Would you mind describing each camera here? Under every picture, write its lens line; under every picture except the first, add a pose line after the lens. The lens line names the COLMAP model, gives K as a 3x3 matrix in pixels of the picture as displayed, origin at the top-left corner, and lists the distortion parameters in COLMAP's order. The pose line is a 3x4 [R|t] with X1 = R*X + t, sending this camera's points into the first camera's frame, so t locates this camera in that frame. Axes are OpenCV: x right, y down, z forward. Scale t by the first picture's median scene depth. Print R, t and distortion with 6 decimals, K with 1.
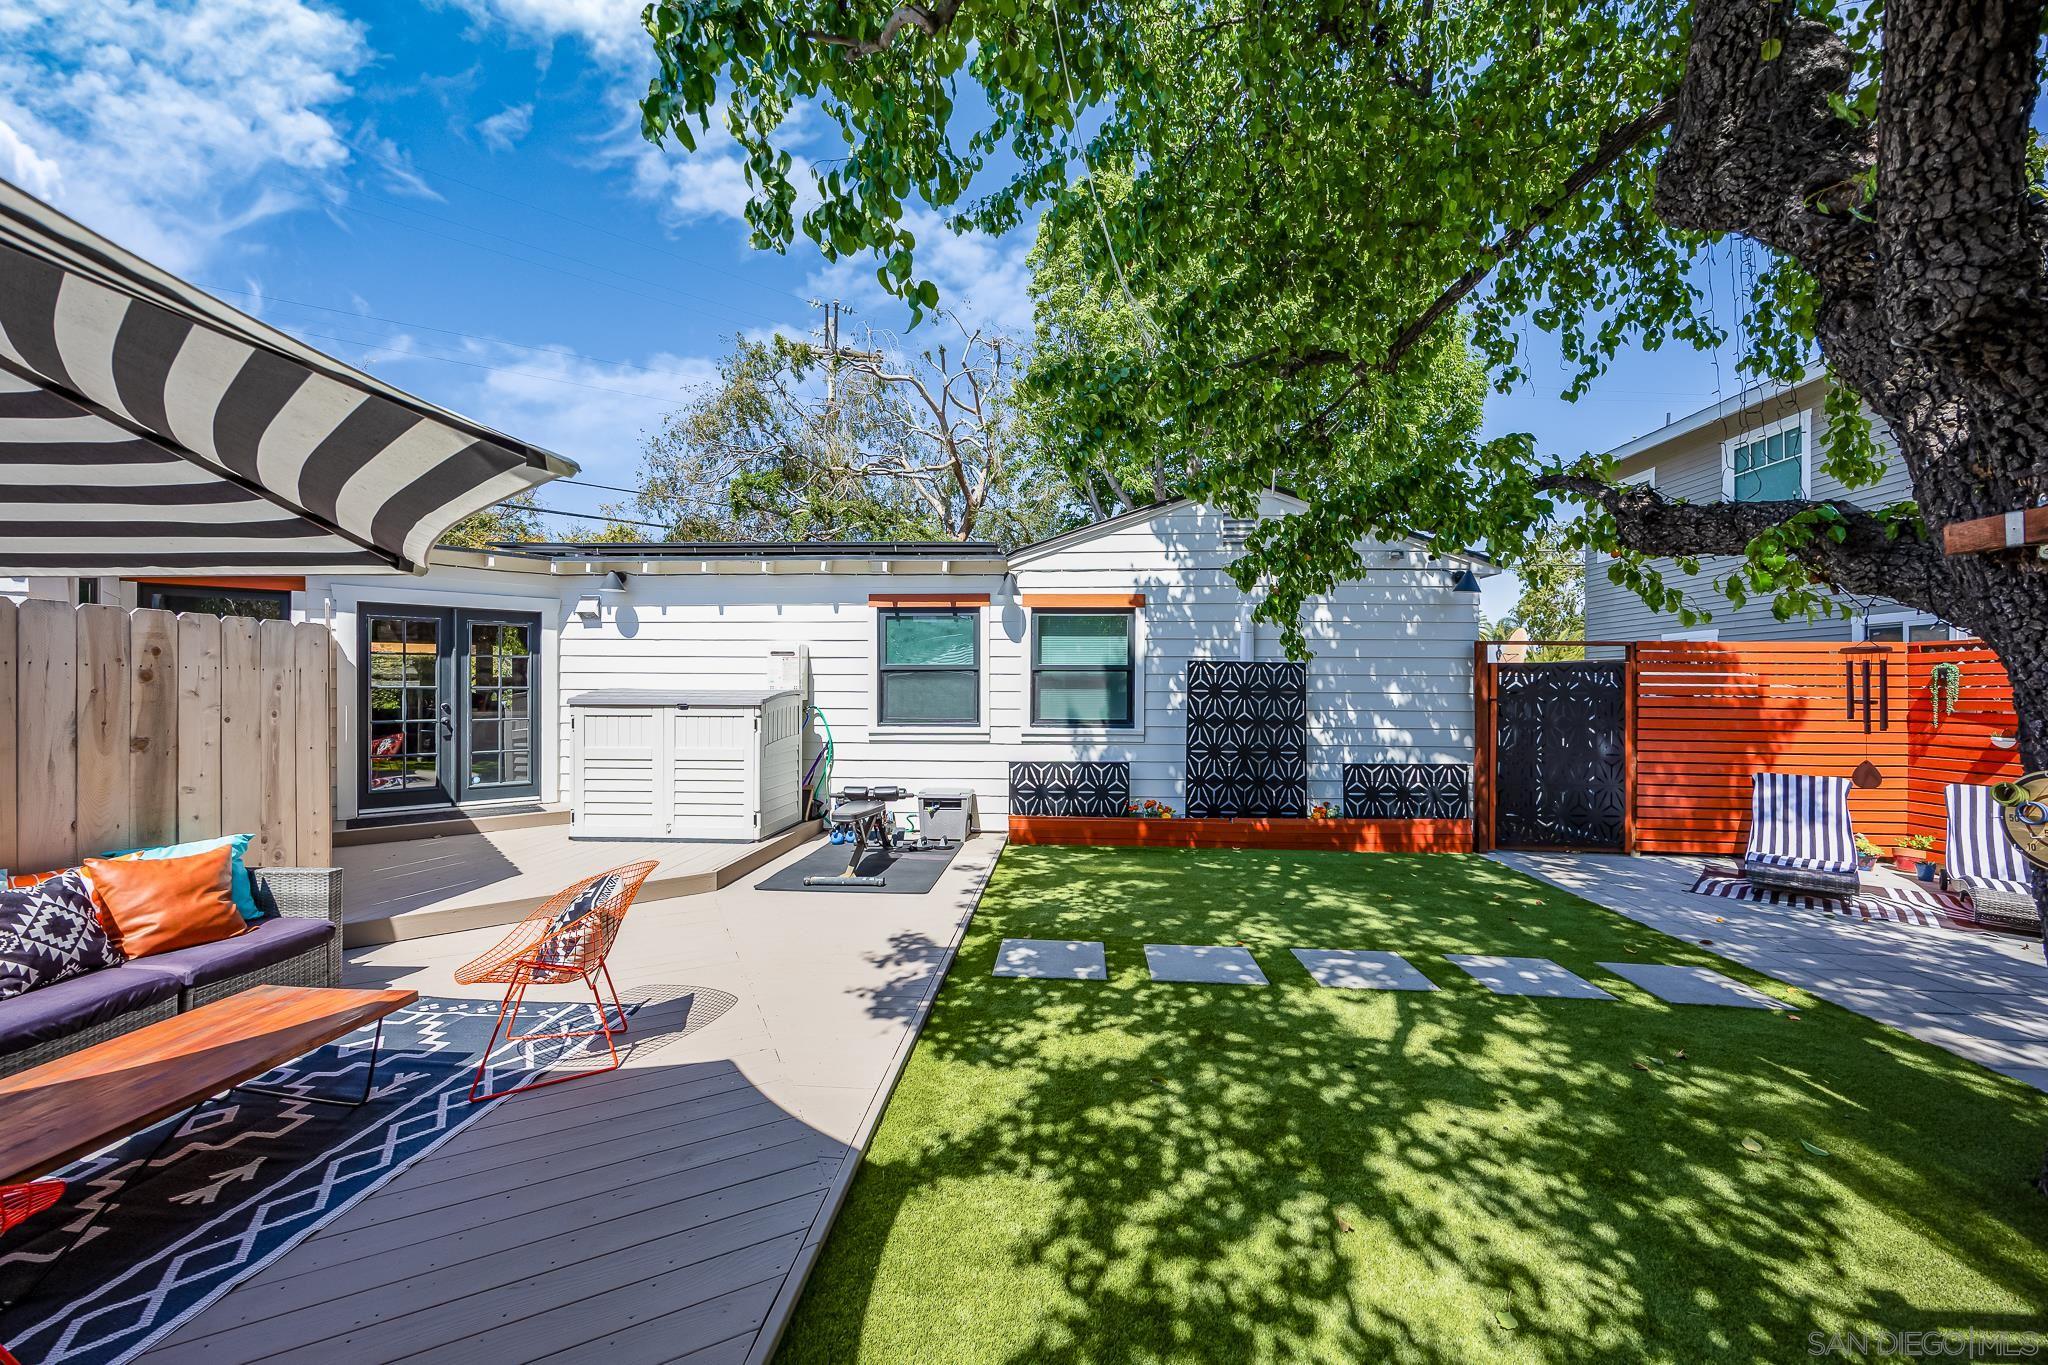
lens RADIAL K [[787.4, 0, 1017.0], [0, 787.4, 691.4], [0, 0, 1]] dist [0.002562, 0.000469]
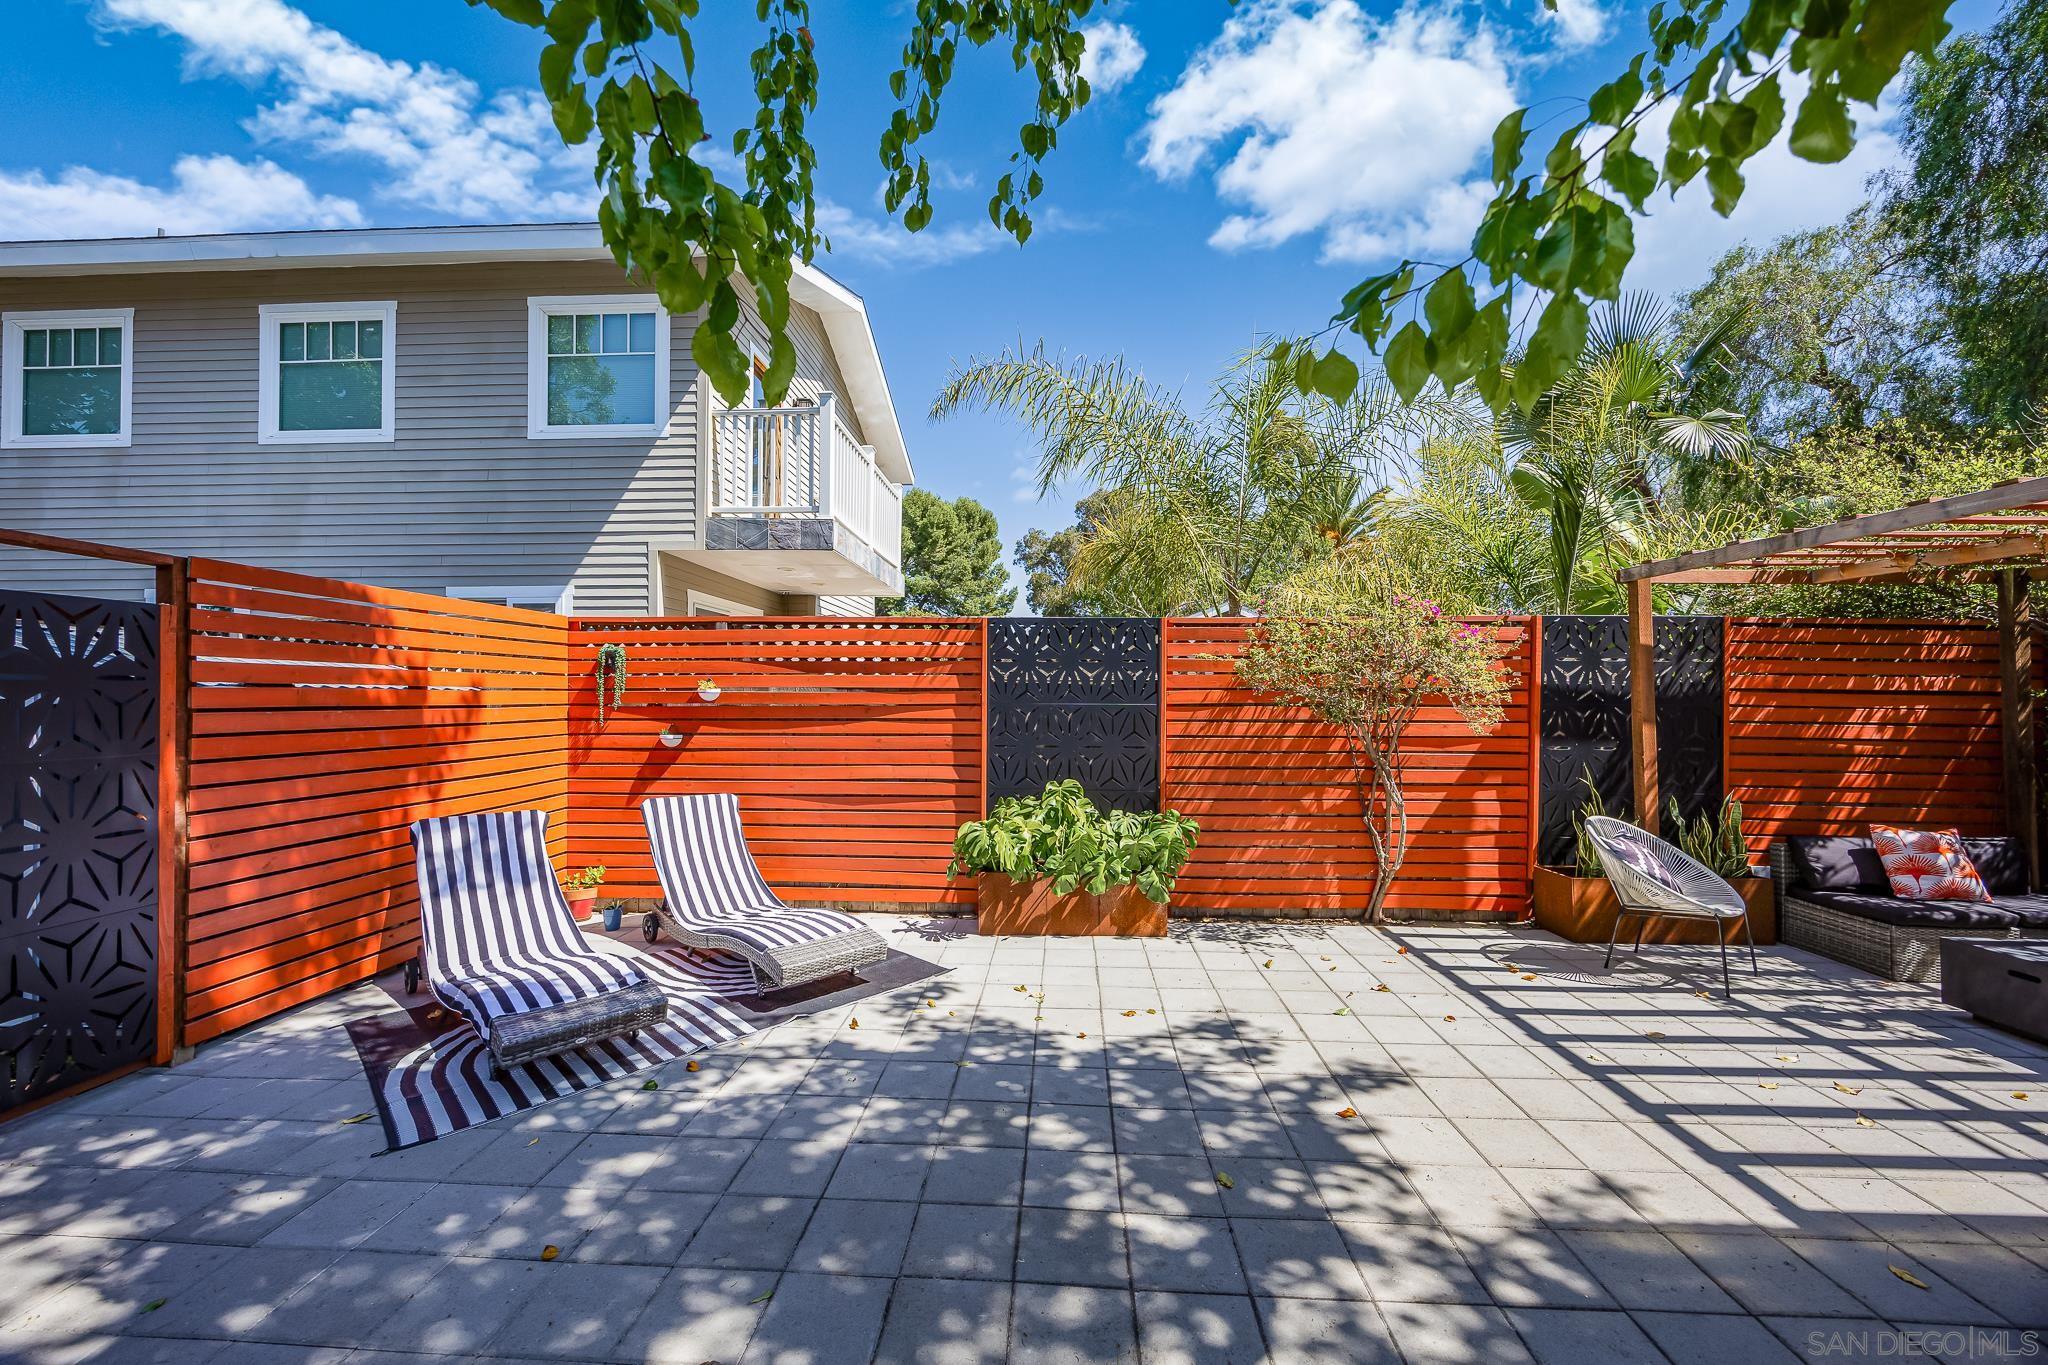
lens RADIAL K [[787.4, 0, 1017.0], [0, 787.4, 691.4], [0, 0, 1]] dist [0.002562, 0.000469]
pose [[-0.018779, -0.004996, 0.999811, 0.376107], [-0.002793, 0.999984, 0.004944, 0.006458], [-0.999820, -0.002699, -0.018793, 0.615219]]
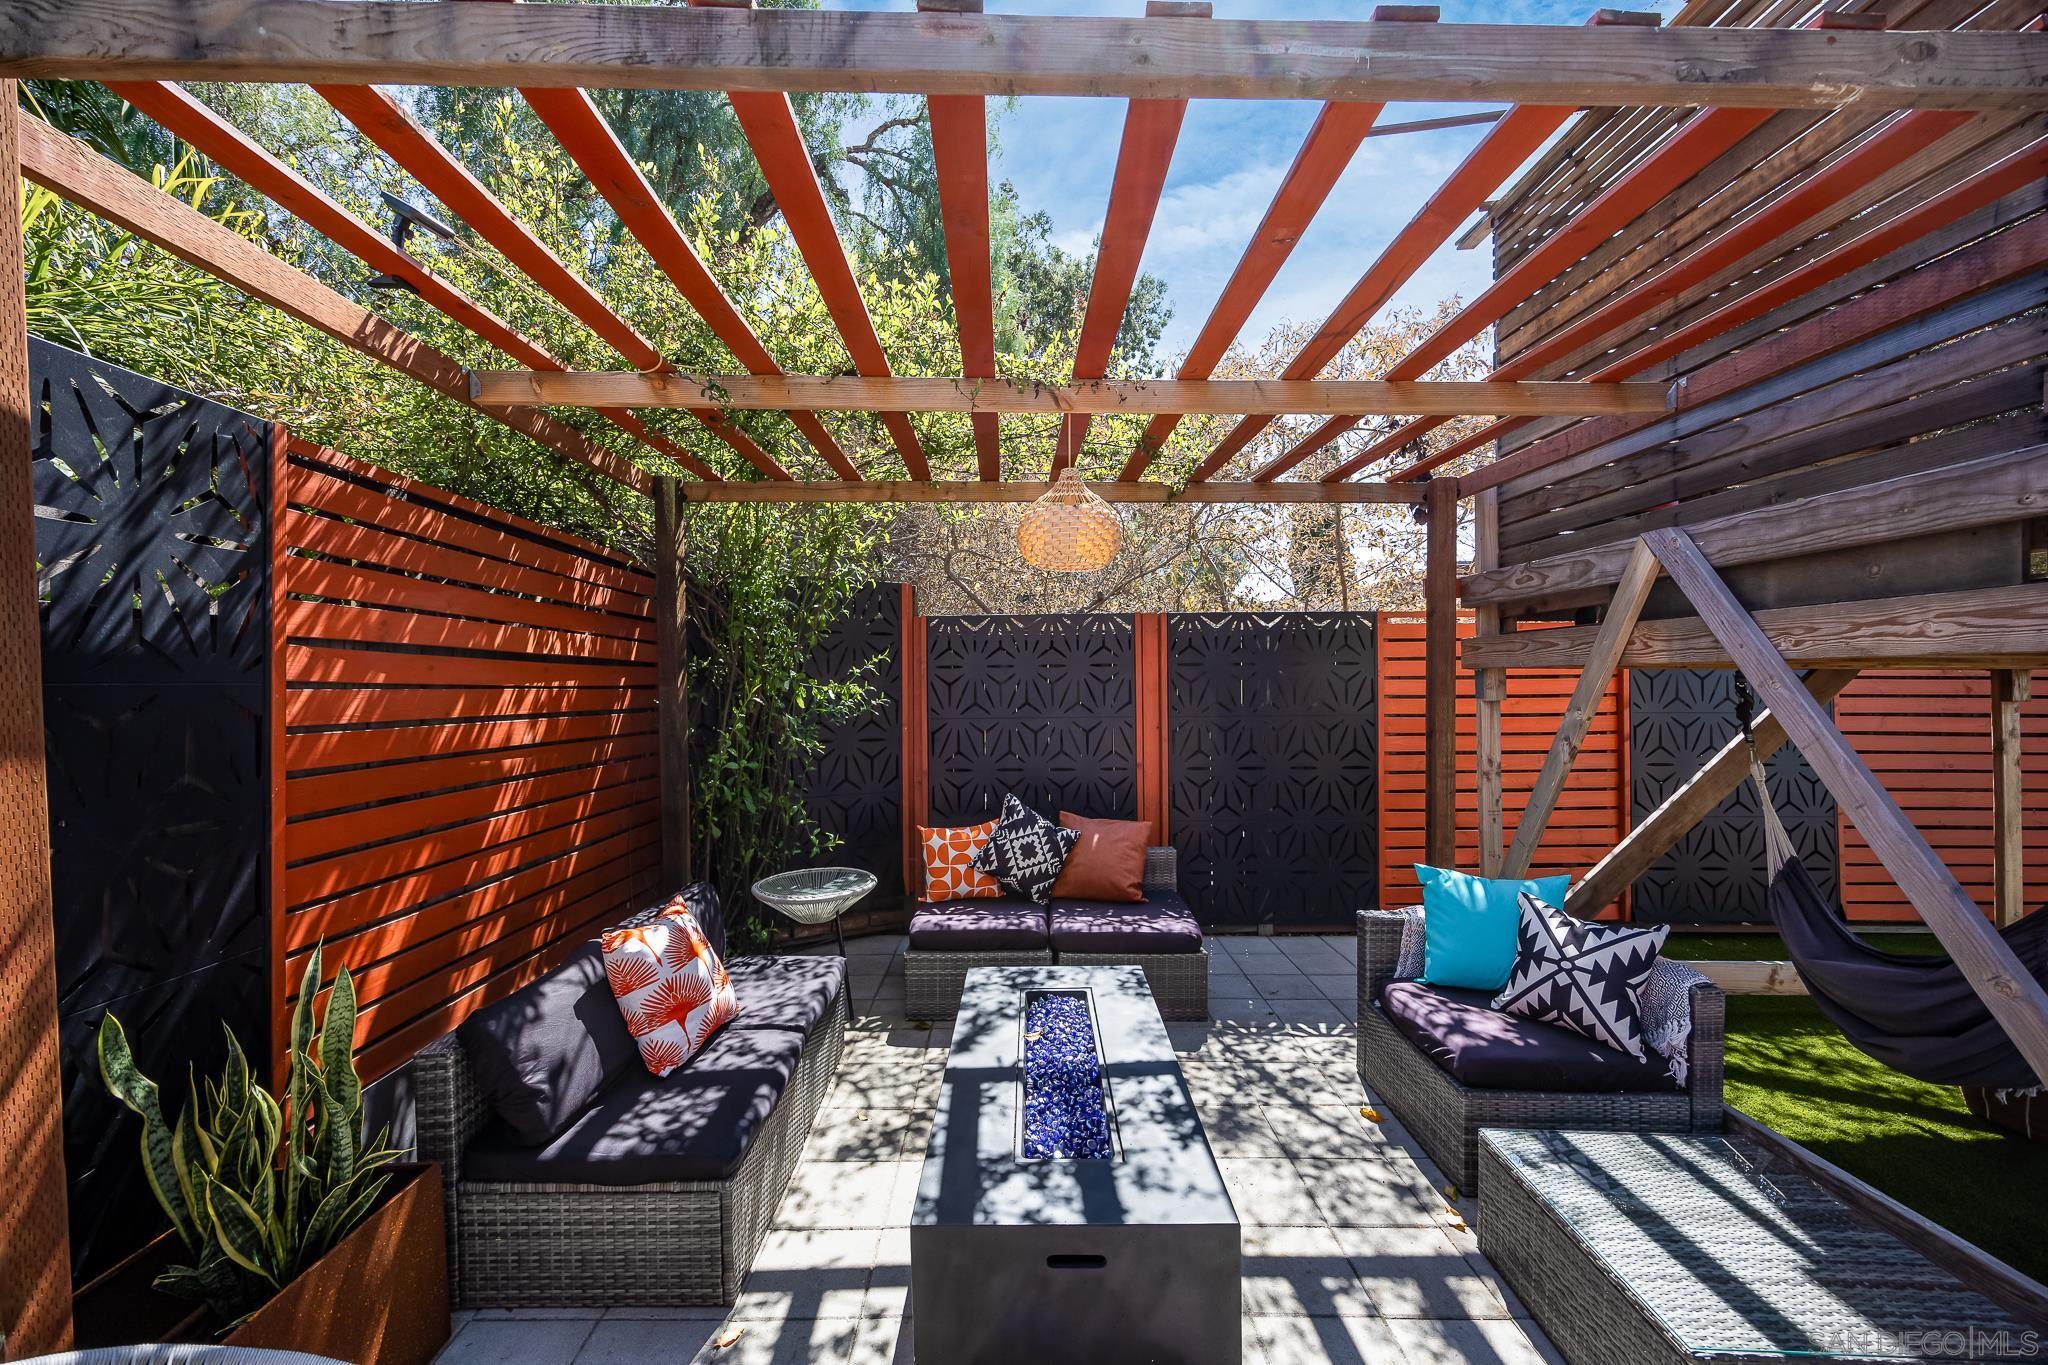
lens RADIAL K [[780.9, 0, 1024.0], [0, 780.9, 682.5], [0, 0, 1]] dist [-0.002988, 0.000079]
pose [[-0.997413, -0.006754, -0.071563, 0.881420], [-0.006943, 0.999973, 0.002395, 0.018910], [0.071545, 0.002886, -0.997433, 0.204358]]
